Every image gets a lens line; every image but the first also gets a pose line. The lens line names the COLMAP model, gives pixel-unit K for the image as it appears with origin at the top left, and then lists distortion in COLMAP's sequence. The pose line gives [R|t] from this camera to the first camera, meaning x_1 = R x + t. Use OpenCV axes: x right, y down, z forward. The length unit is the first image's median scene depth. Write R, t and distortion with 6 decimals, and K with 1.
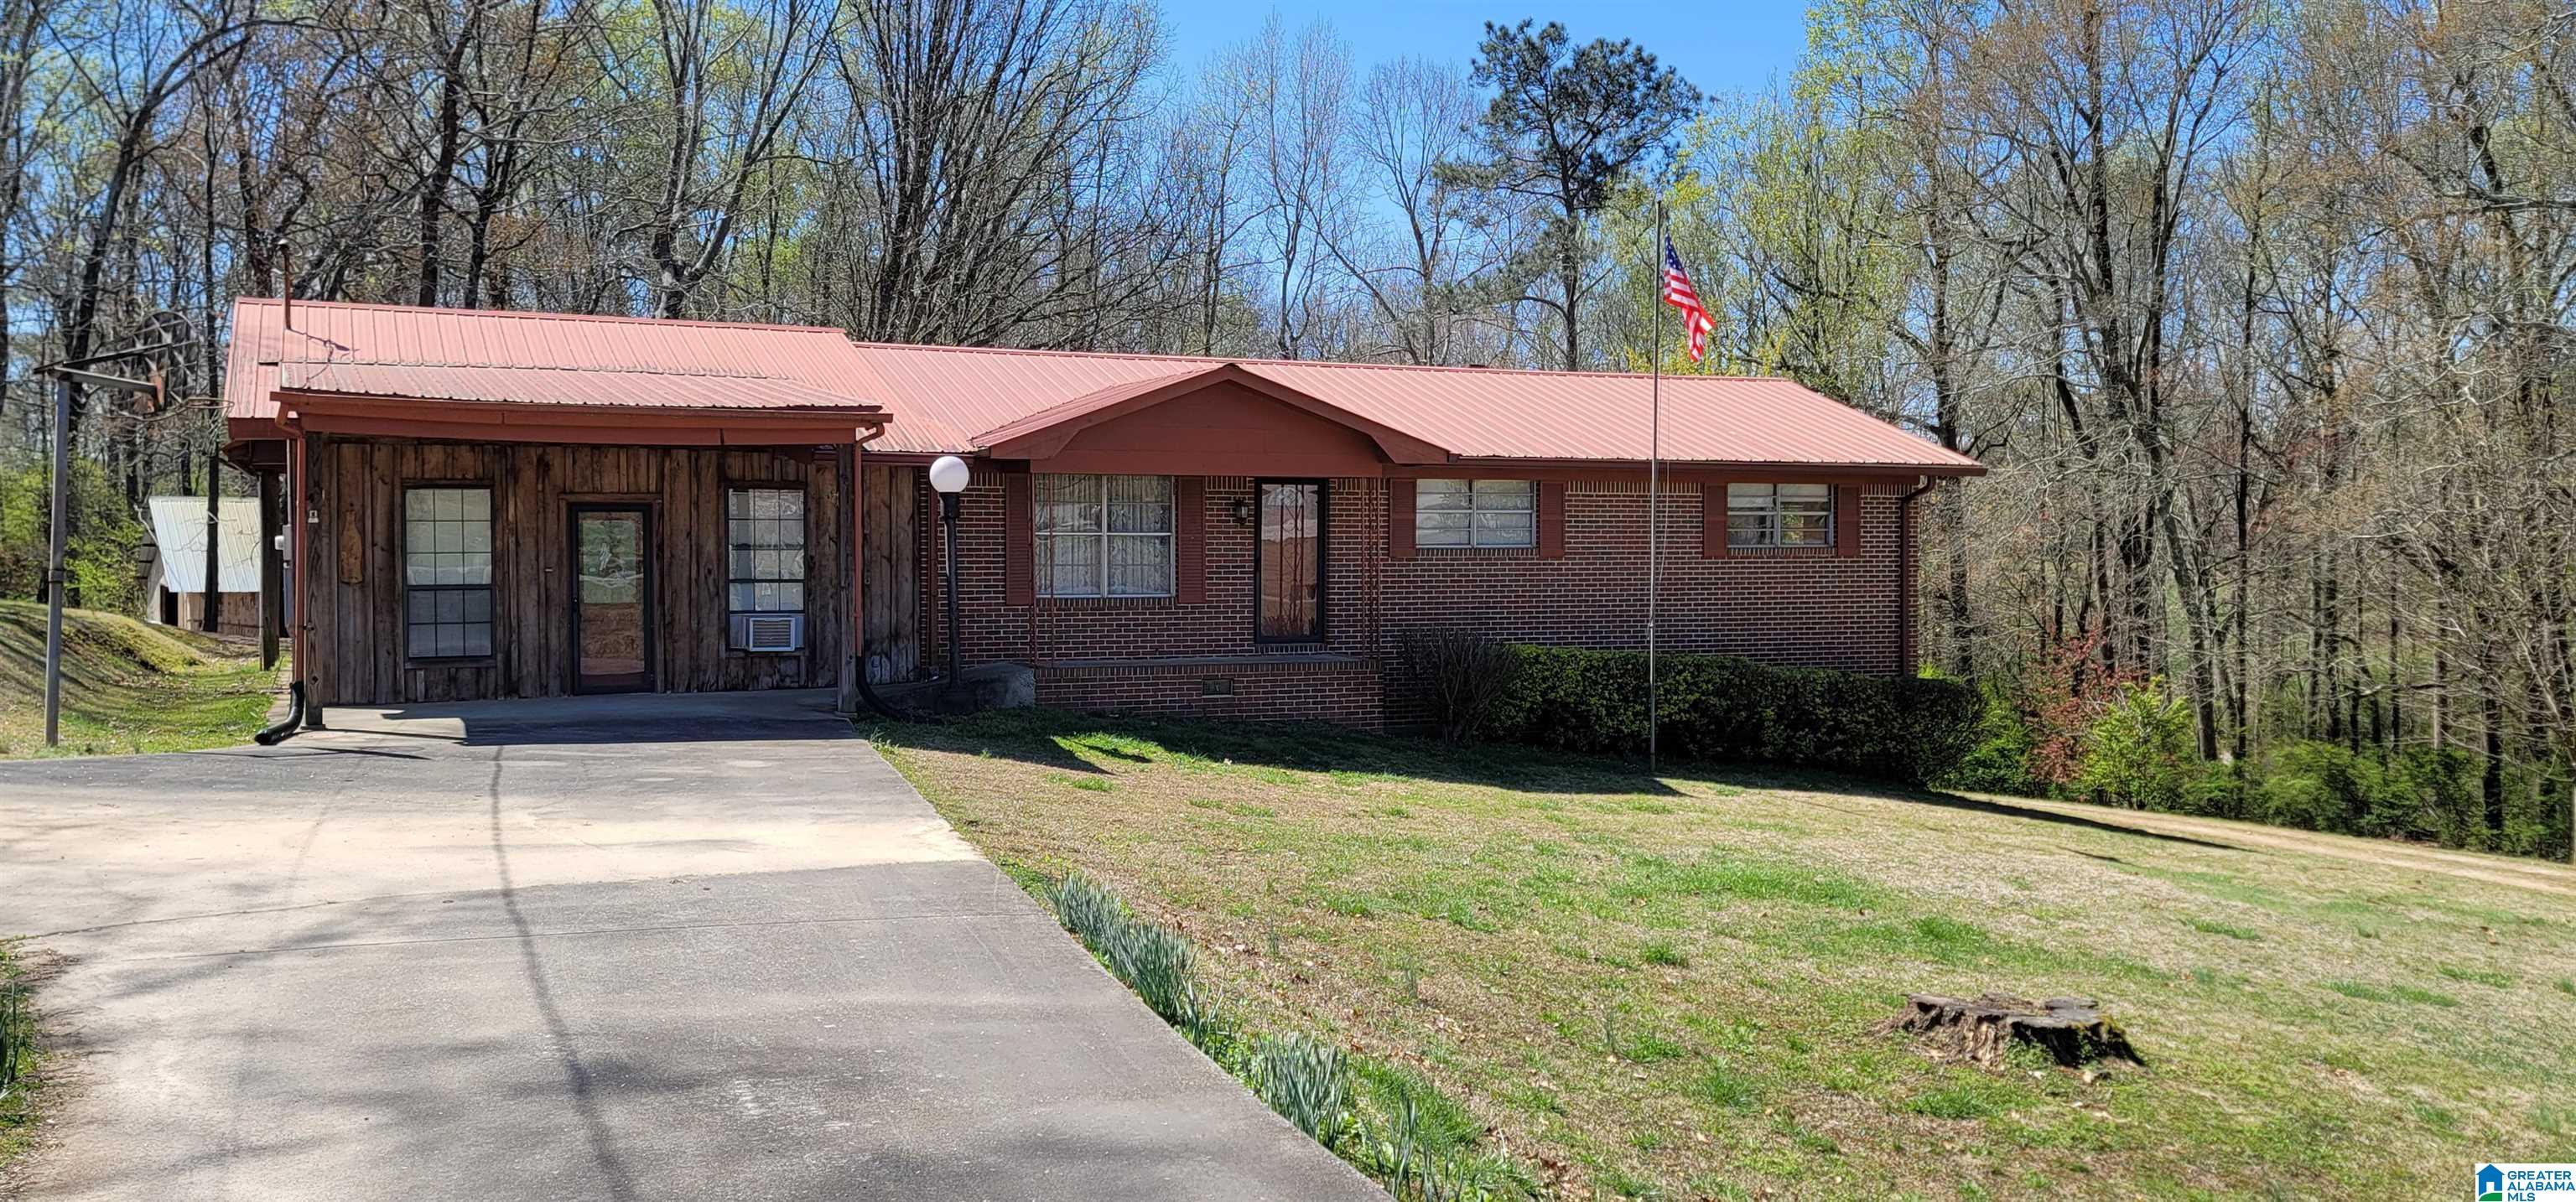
lens RADIAL K [[2187.3, 0, 1279.5], [0, 2187.3, 607.3], [0, 0, 1]] dist [0.089875, -0.025890]
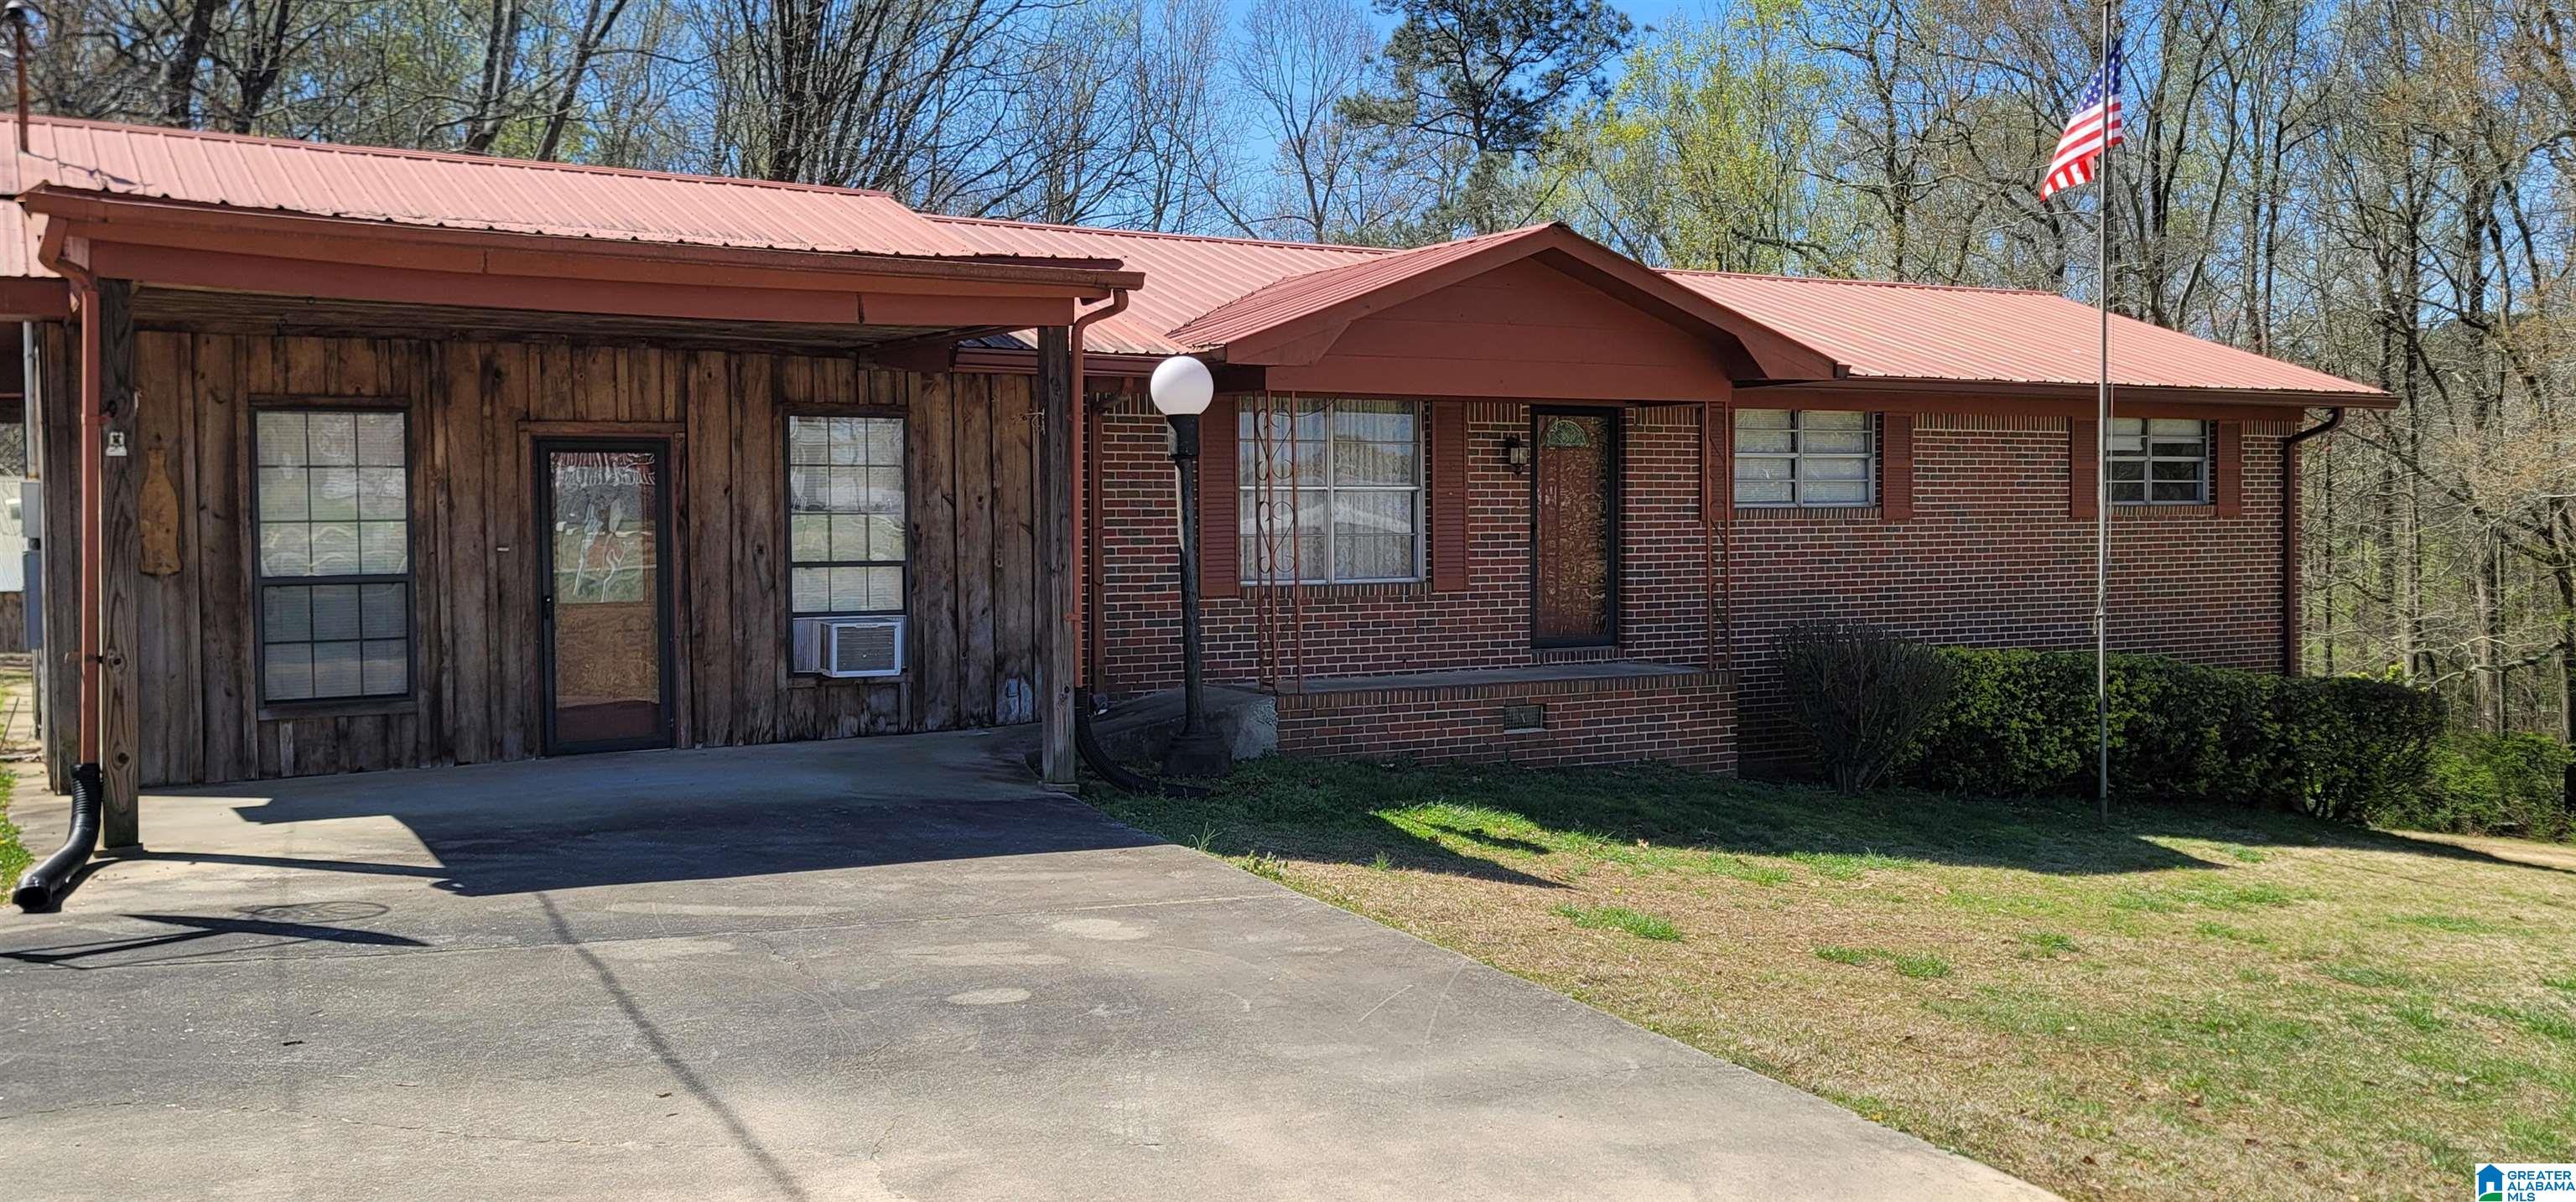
lens RADIAL K [[2187.3, 0, 1294.0], [0, 2187.3, 595.3], [0, 0, 1]] dist [0.089875, -0.025890]
pose [[0.993045, -0.013509, 0.116961, -0.180621], [0.013414, 0.999909, 0.001599, -0.002319], [-0.116972, -0.000019, 0.993135, 0.363769]]
